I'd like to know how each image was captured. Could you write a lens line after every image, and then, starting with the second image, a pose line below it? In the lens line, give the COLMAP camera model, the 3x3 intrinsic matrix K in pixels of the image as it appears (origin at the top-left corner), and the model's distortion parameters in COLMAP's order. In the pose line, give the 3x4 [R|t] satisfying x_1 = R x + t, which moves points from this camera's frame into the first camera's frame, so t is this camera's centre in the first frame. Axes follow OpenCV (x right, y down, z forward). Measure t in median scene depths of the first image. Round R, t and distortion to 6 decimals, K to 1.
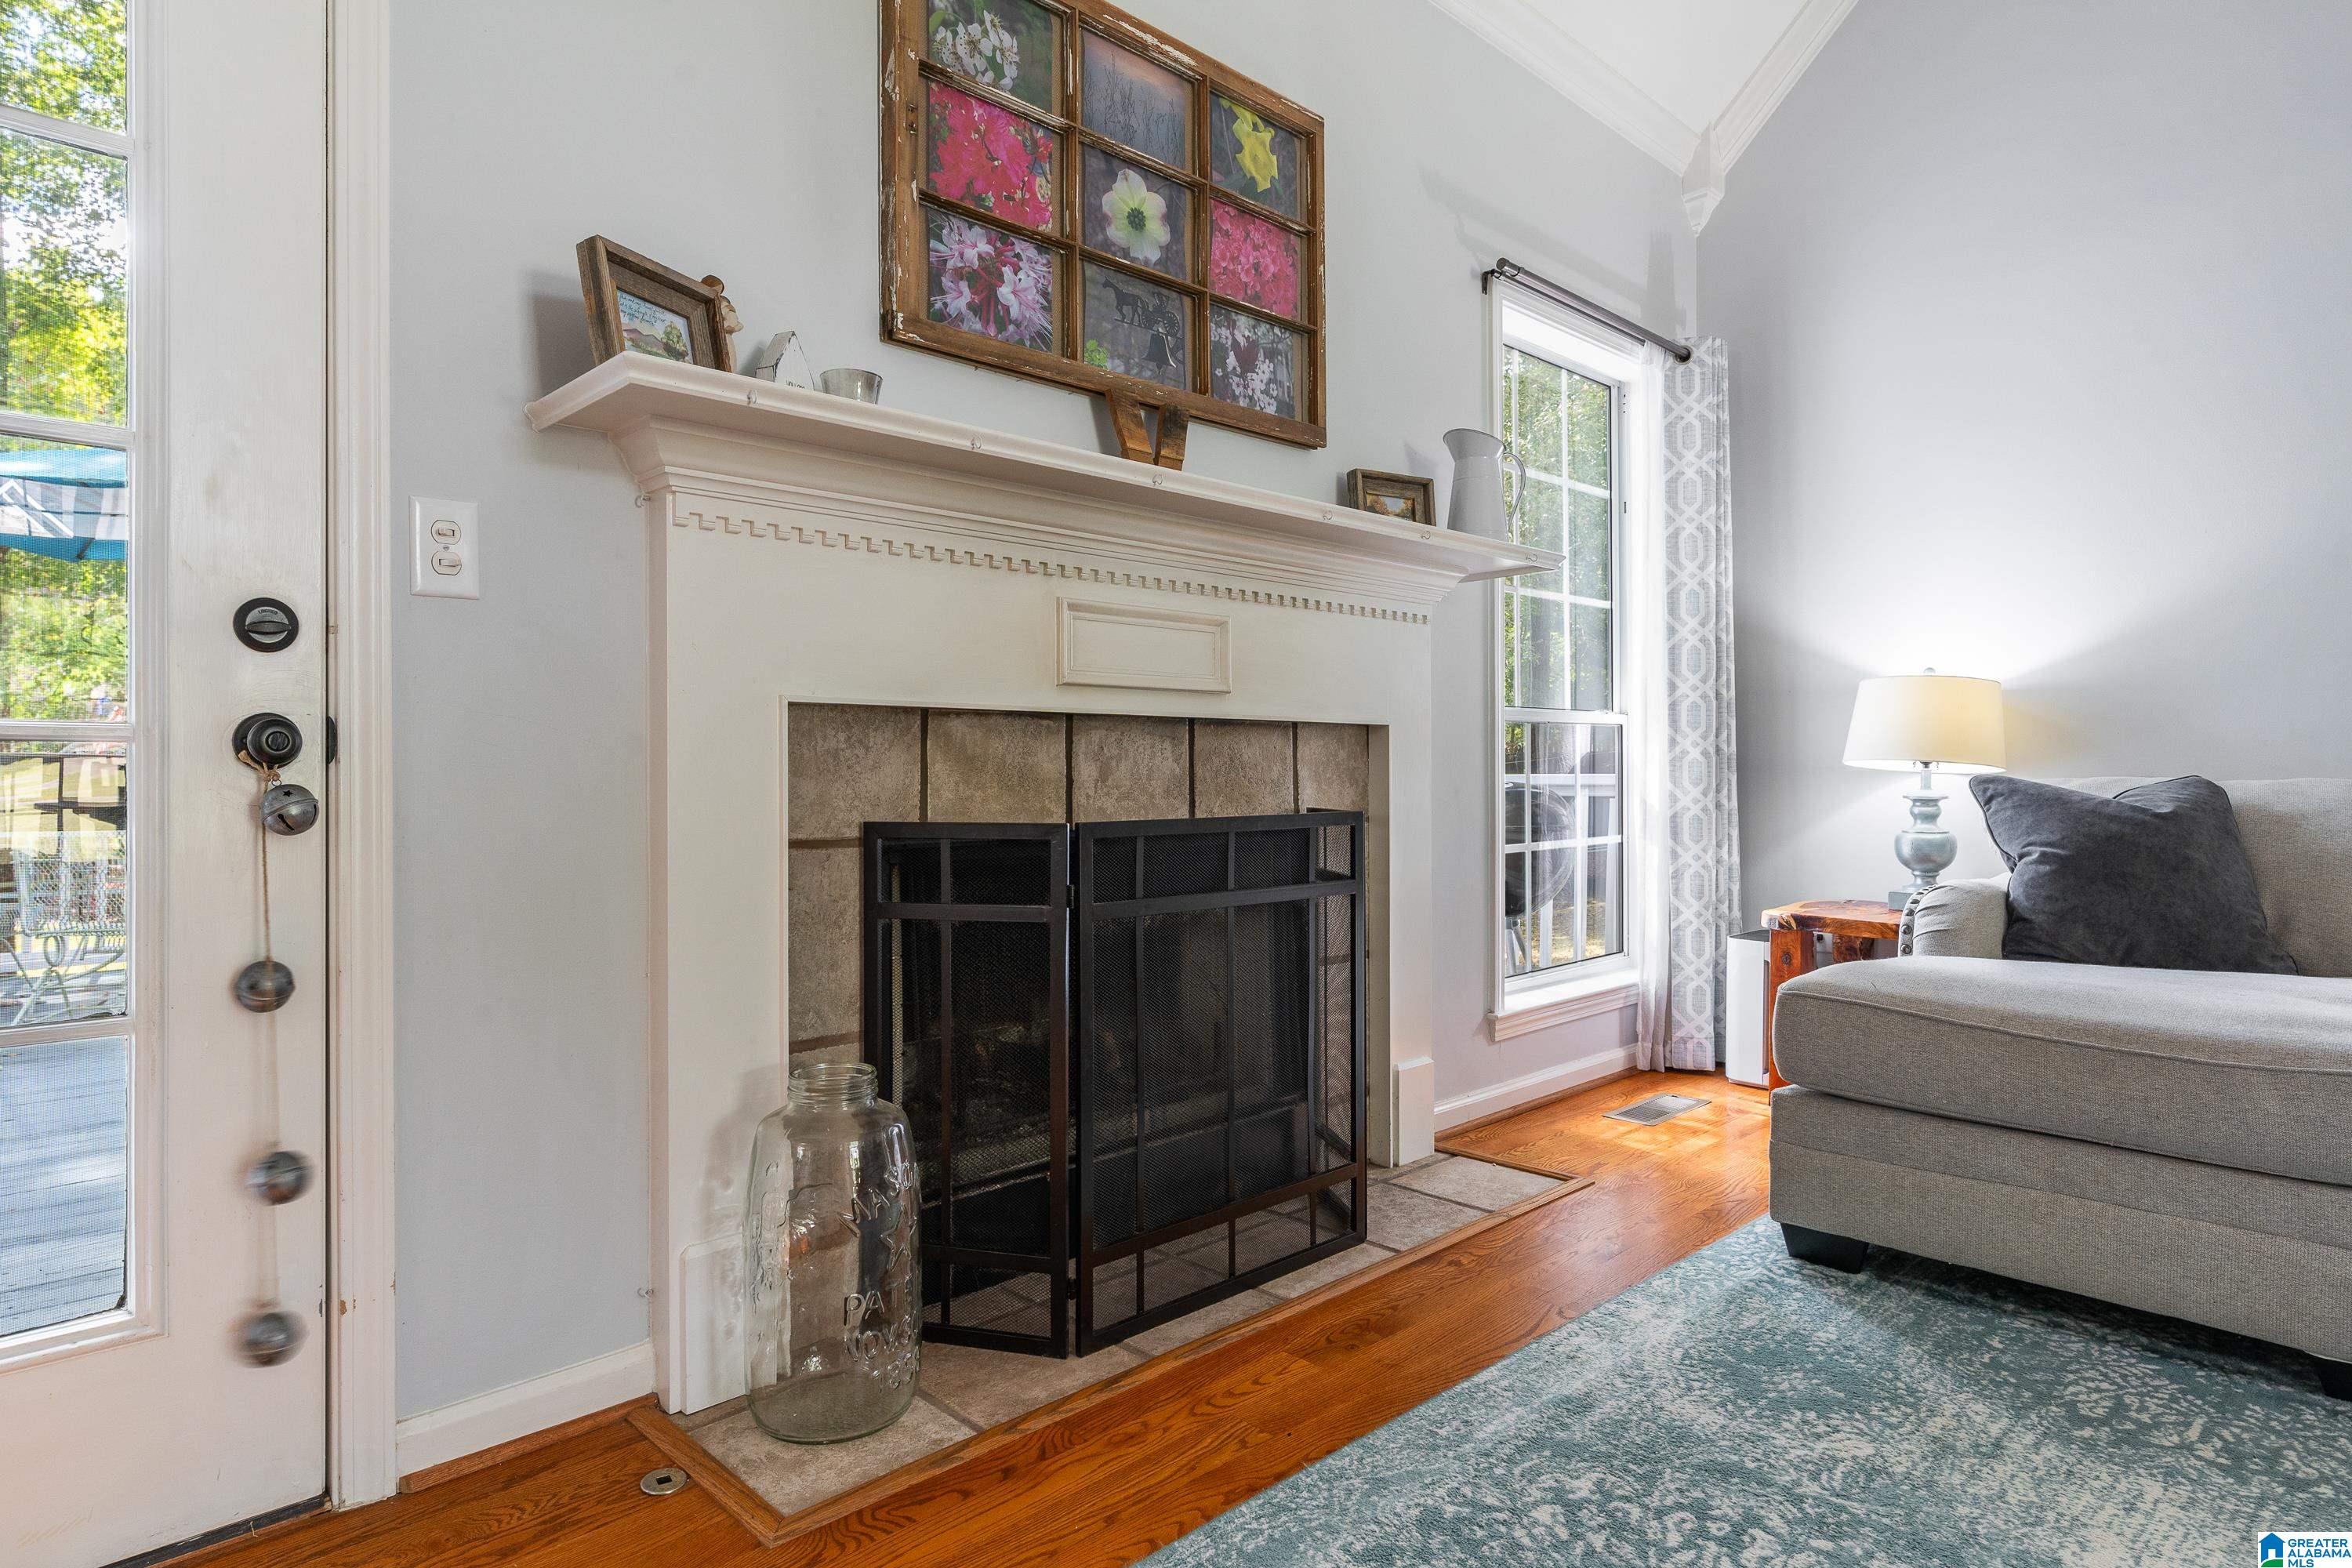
lens RADIAL K [[1332.2, 0, 1179.9], [0, 1332.2, 776.0], [0, 0, 1]] dist [0.001260, 0.000584]
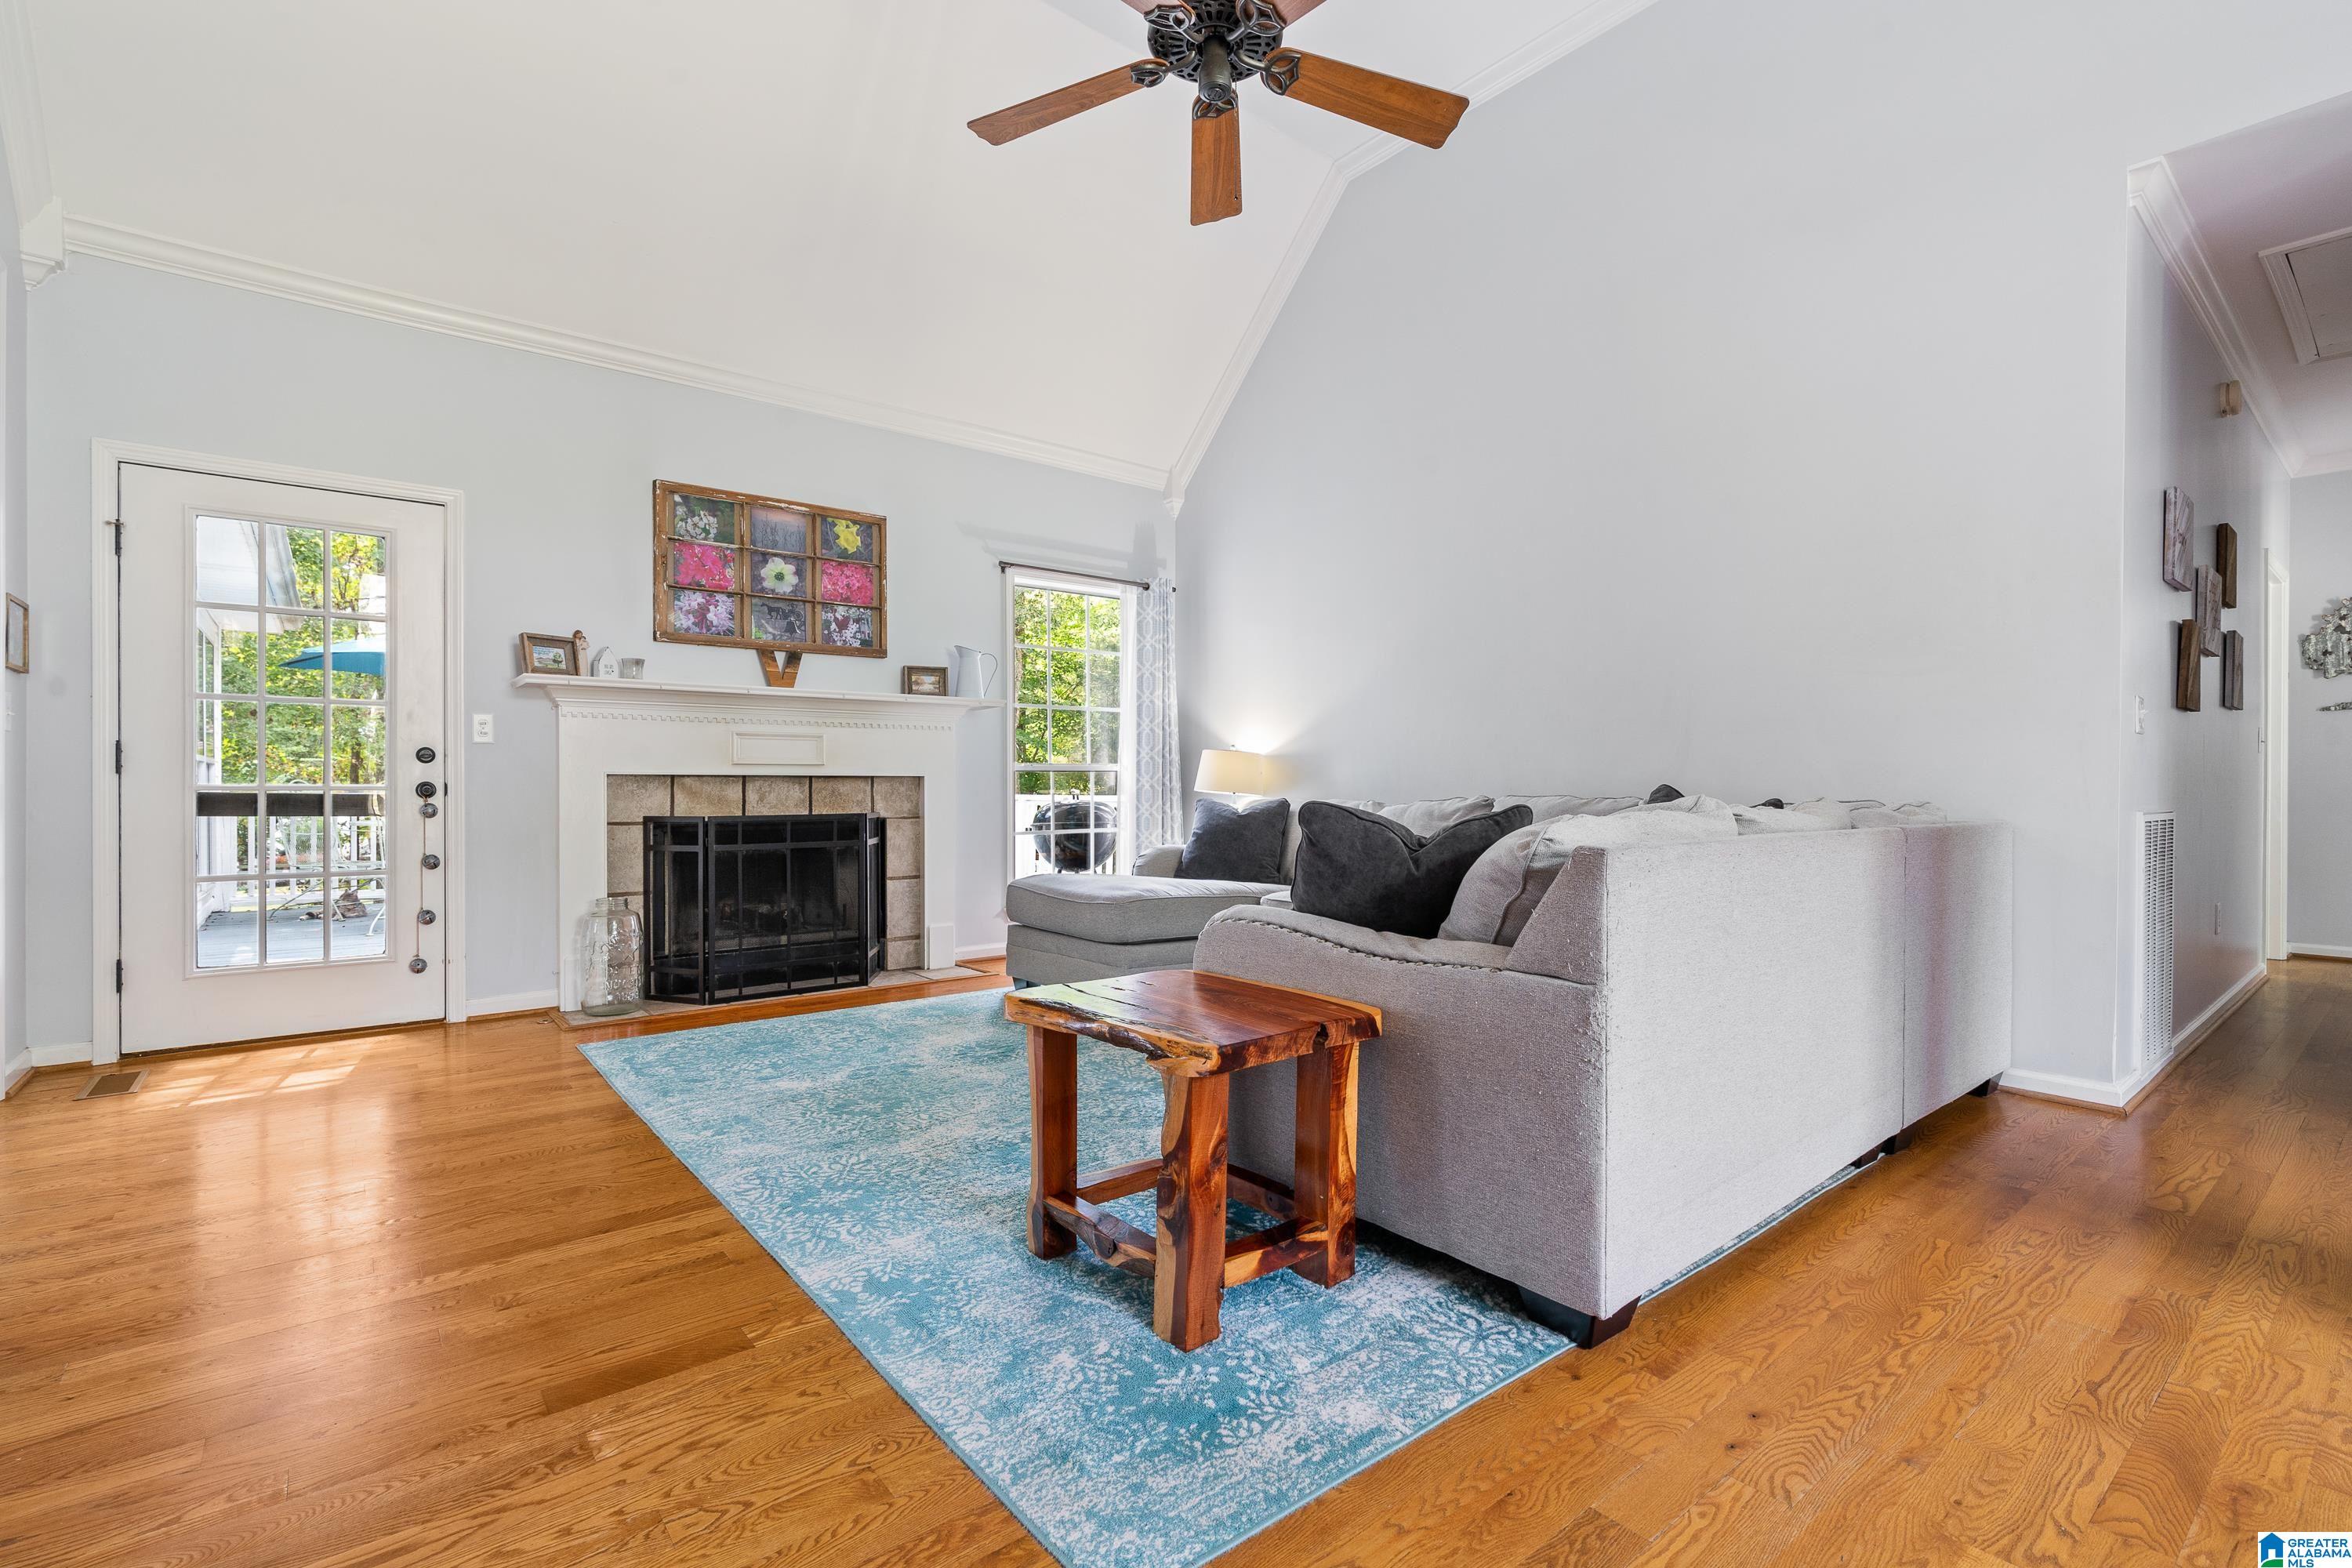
lens RADIAL K [[1064.4, 0, 1174.5], [0, 1064.4, 793.4], [0, 0, 1]] dist [-0.001776, -0.000723]
pose [[0.994699, -0.000610, -0.102827, 0.945012], [0.000730, 0.999999, 0.001132, -0.012529], [0.102826, -0.001201, 0.994699, -0.946436]]
